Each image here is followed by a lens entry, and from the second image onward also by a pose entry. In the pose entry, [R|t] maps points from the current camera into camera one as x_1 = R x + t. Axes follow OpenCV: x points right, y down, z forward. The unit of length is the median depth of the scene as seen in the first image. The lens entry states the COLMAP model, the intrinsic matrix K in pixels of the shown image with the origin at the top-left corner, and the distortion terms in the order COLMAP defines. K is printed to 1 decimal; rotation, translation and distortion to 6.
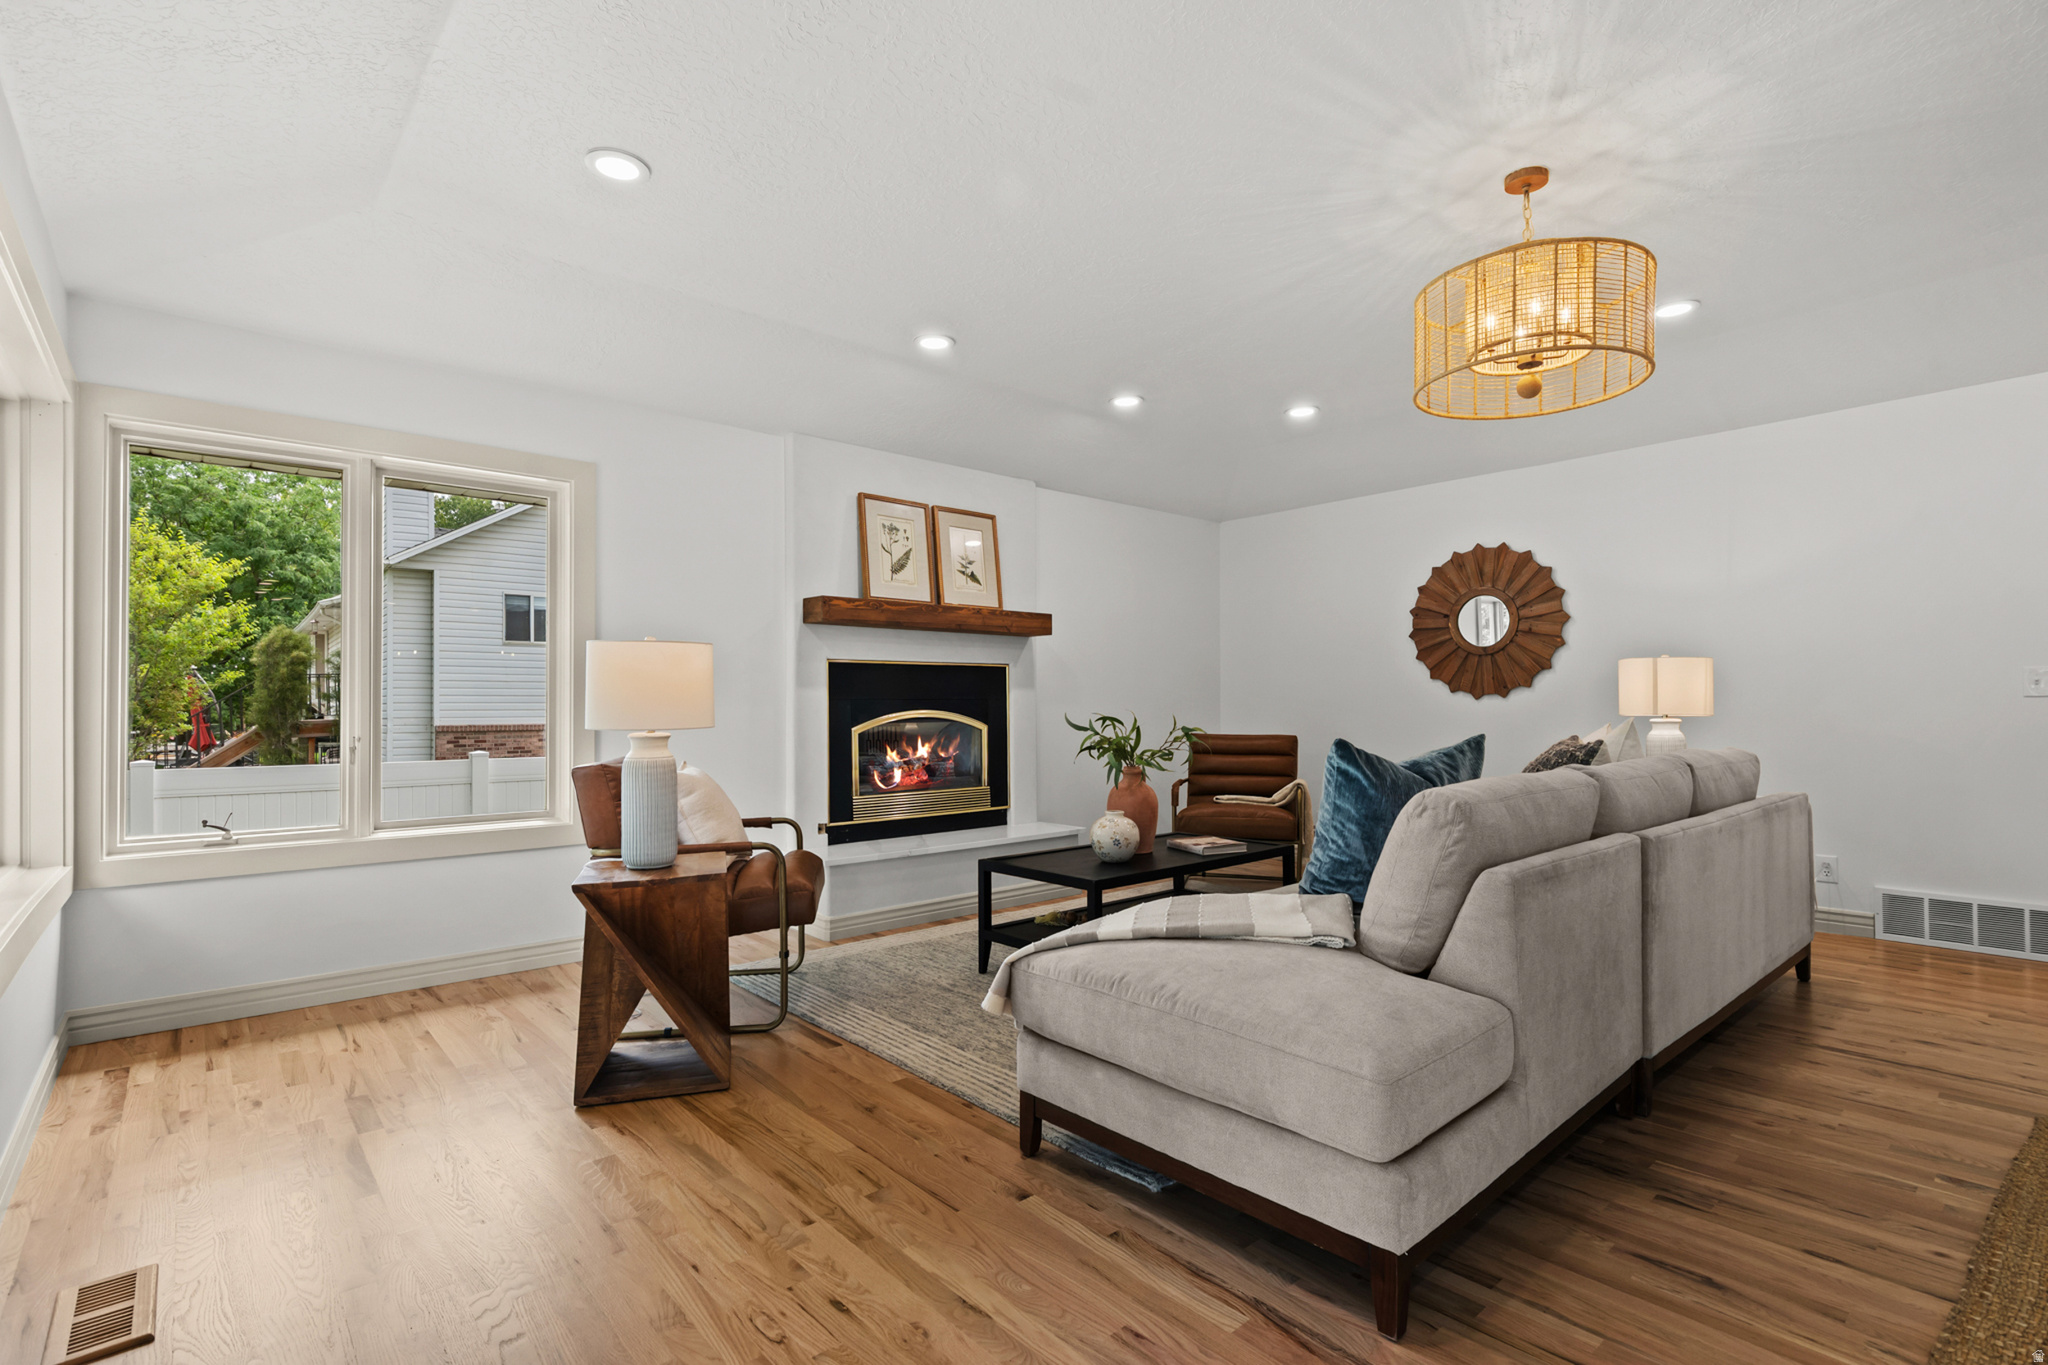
lens RADIAL K [[945.9, 0, 1018.3], [0, 945.9, 700.3], [0, 0, 1]] dist [0.000394, 0.000138]
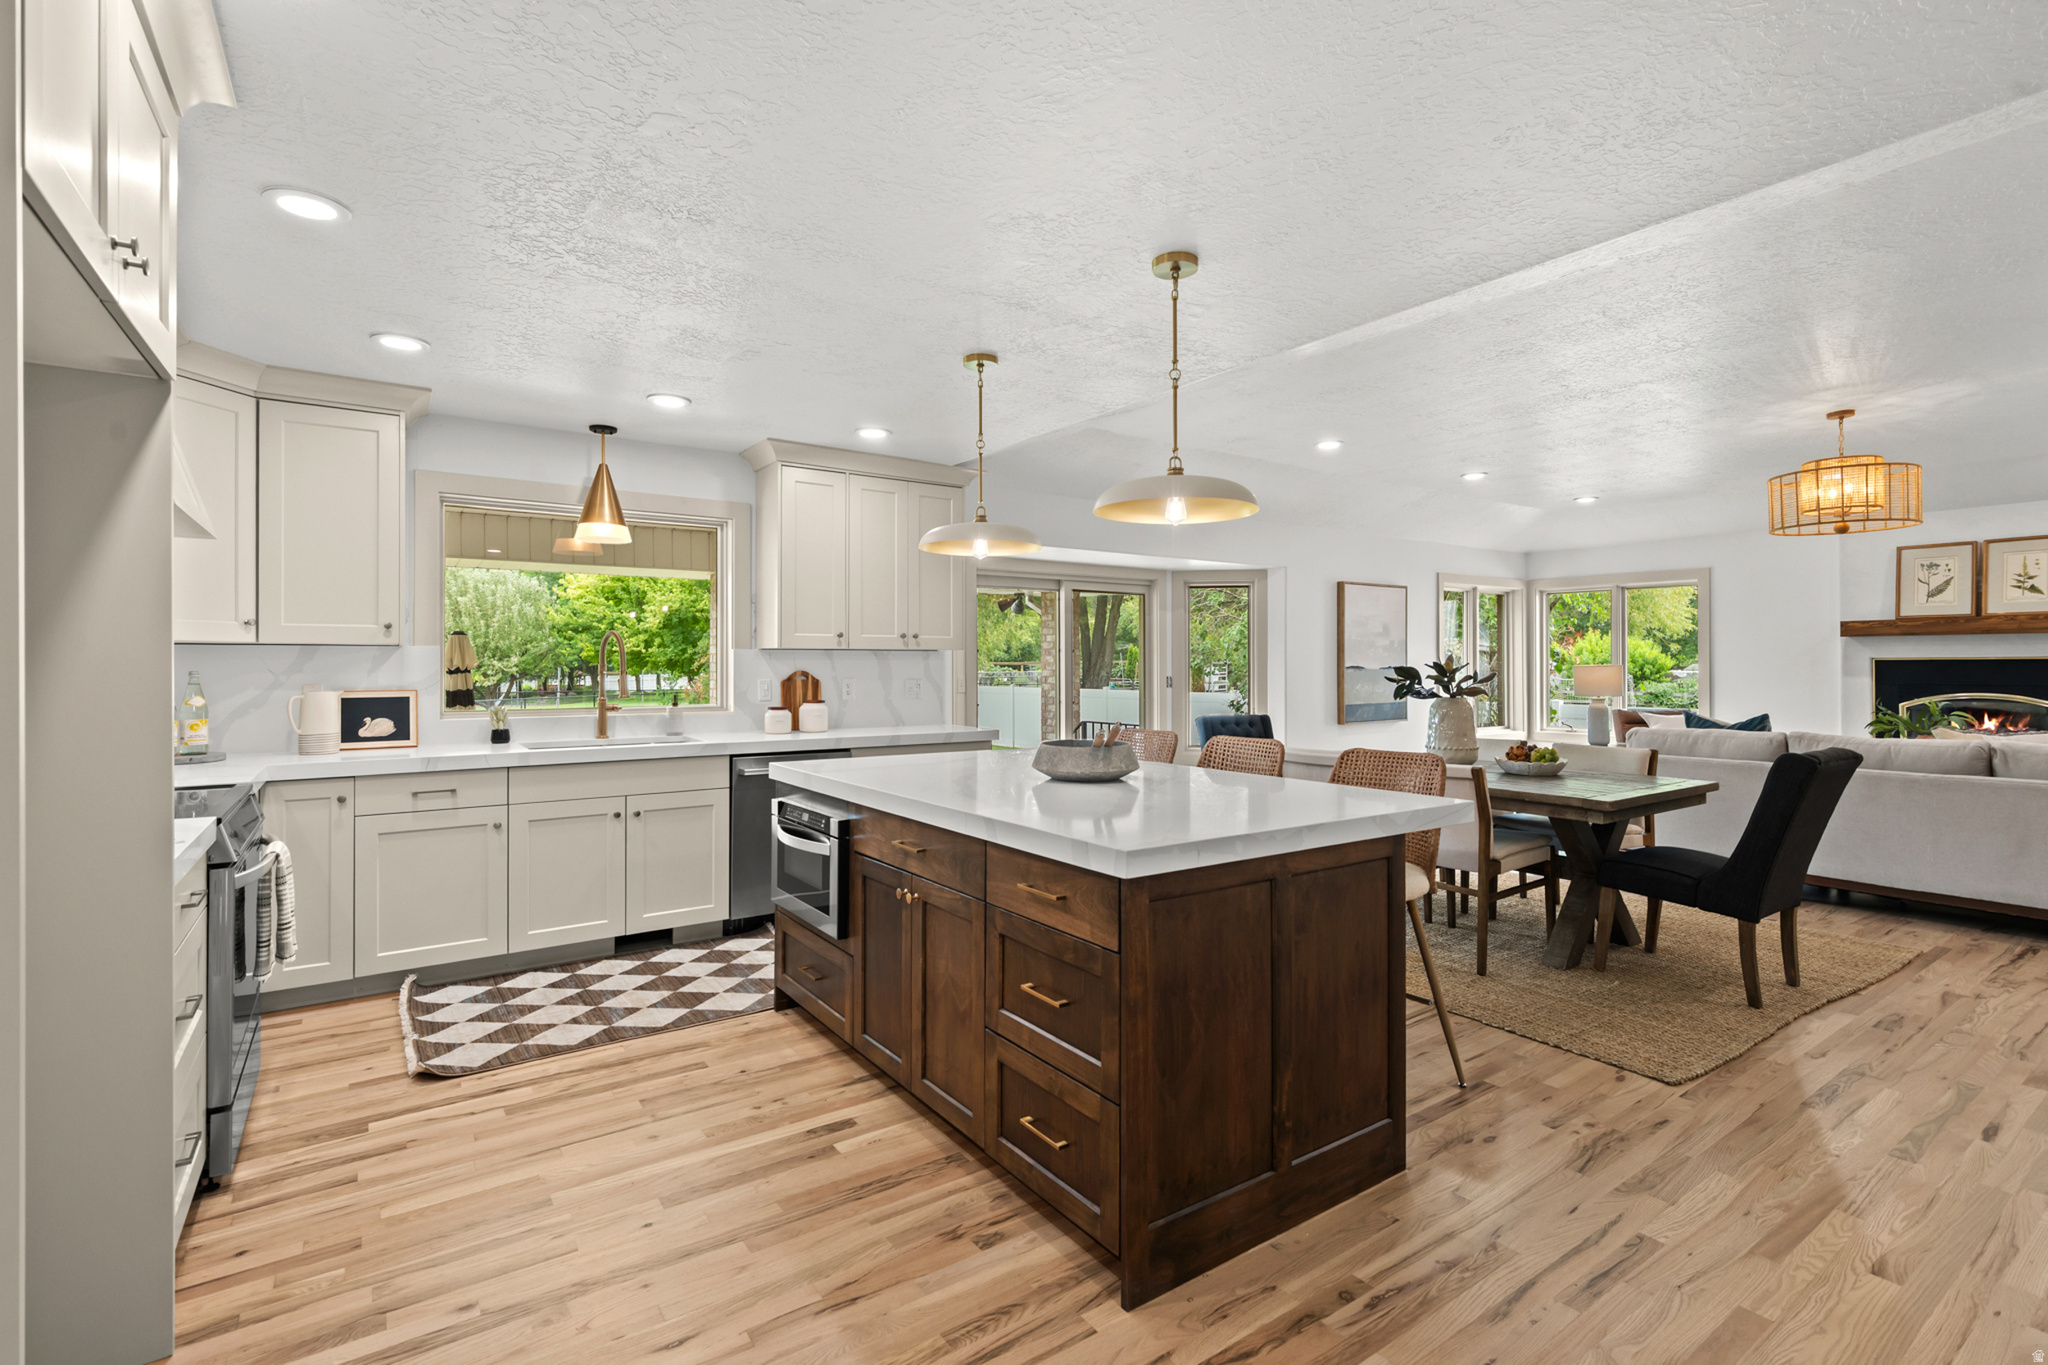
lens RADIAL K [[930.2, 0, 1005.7], [0, 930.2, 658.2], [0, 0, 1]] dist [-0.000423, 0.000083]
pose [[-0.117726, -0.001862, -0.993044, 1.420631], [0.009033, 0.999955, -0.002946, -0.049314], [0.993005, -0.009317, -0.117704, -0.226675]]
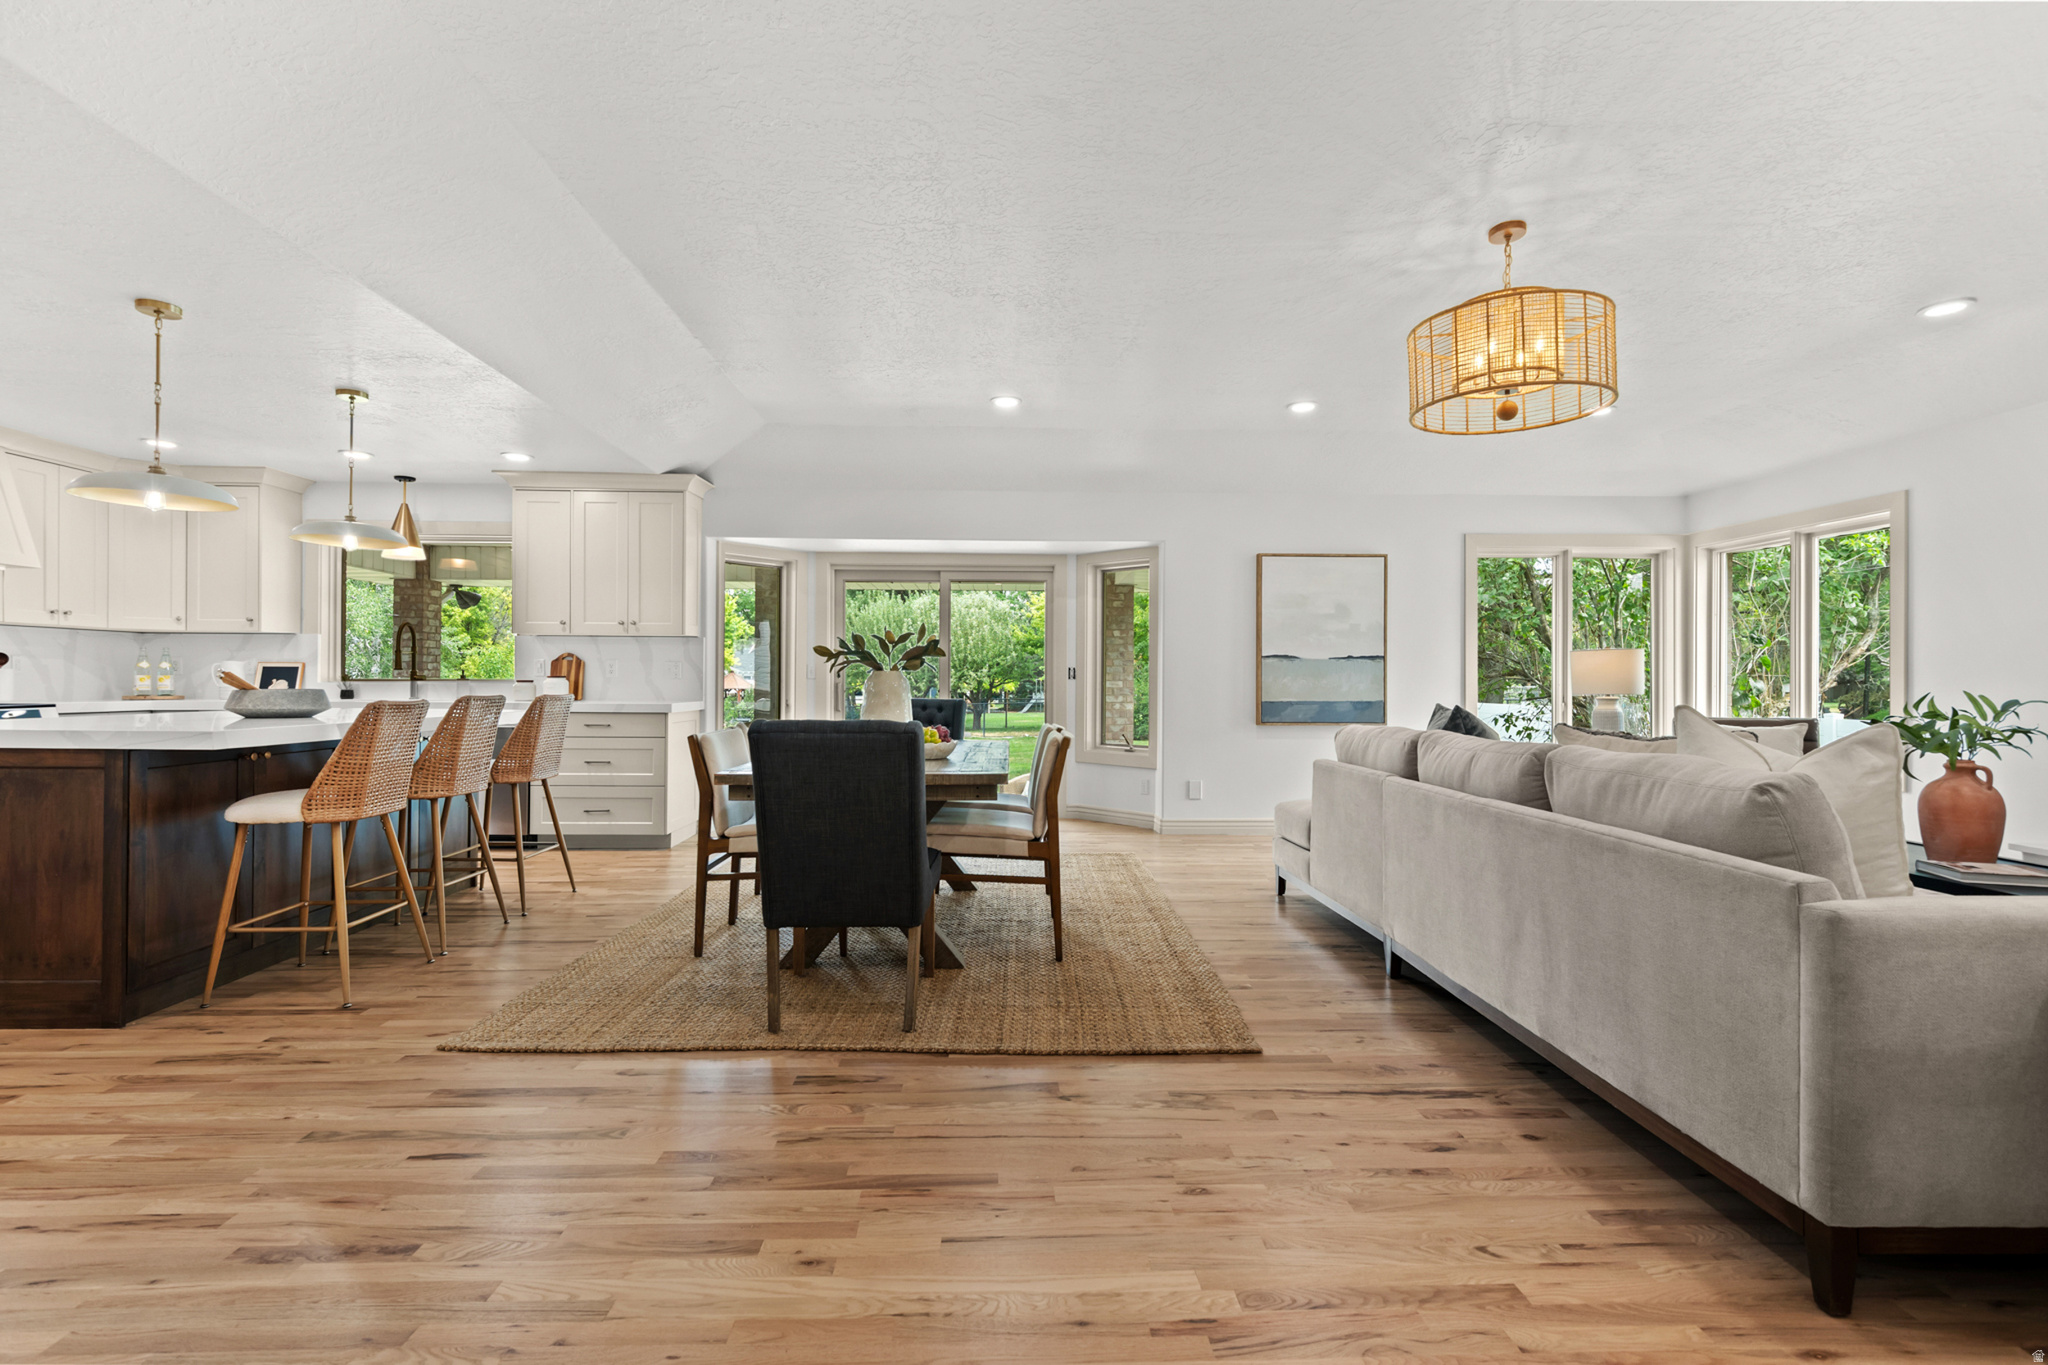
lens RADIAL K [[917.6, 0, 1014.3], [0, 917.6, 678.5], [0, 0, 1]] dist [-0.000937, -0.000425]
pose [[-0.636480, -0.000465, -0.771293, 1.008460], [0.002845, 0.999992, -0.002951, -0.000105], [0.771288, -0.004073, -0.636474, 0.703124]]
